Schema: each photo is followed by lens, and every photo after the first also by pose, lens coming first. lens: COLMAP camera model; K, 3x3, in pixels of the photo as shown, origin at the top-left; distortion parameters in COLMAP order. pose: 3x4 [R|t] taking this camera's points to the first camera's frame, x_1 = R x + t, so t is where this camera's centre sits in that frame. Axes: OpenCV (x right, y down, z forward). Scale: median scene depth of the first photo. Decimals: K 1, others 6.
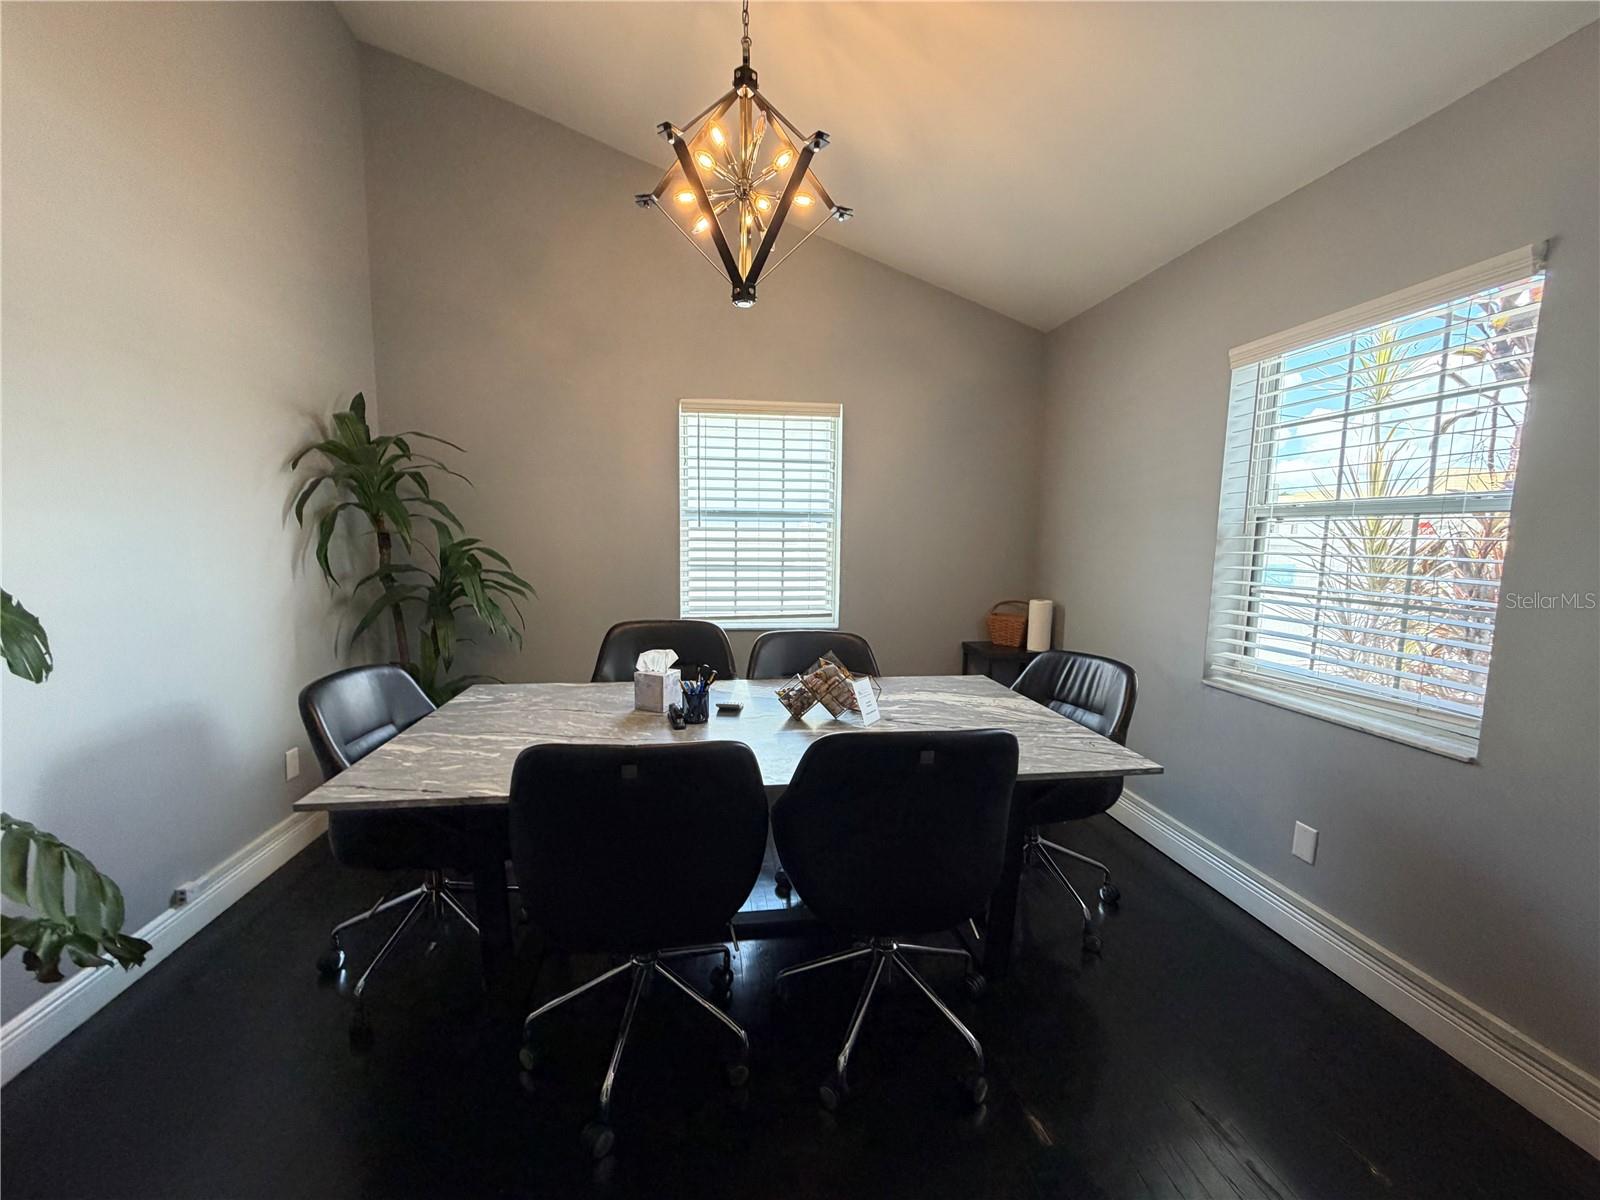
lens RADIAL K [[640.3, 0, 794.3], [0, 640.3, 601.7], [0, 0, 1]] dist [0.002643, 0.000348]
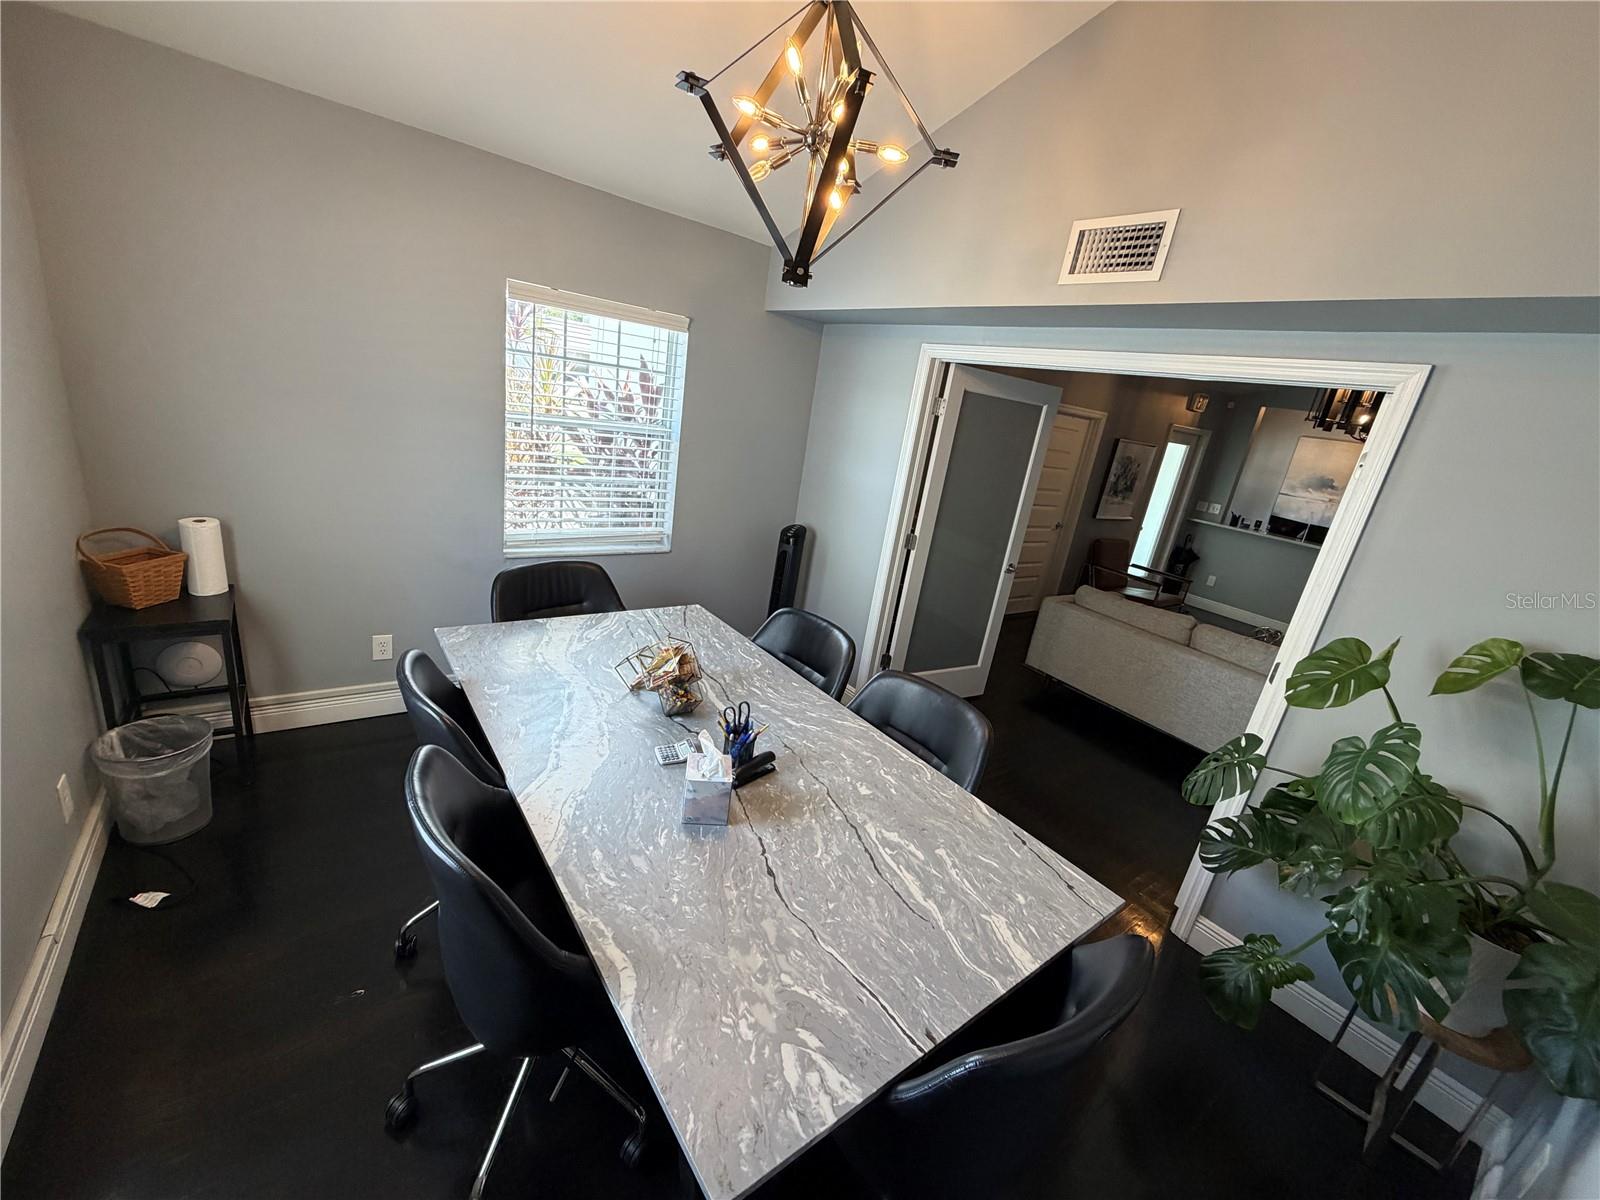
lens RADIAL K [[640.3, 0, 794.3], [0, 640.3, 601.7], [0, 0, 1]] dist [0.002643, 0.000348]
pose [[-0.475912, -0.351778, 0.806077, -0.926169], [-0.053624, 0.926426, 0.372639, -0.402072], [-0.877856, 0.134119, -0.459761, 1.471141]]
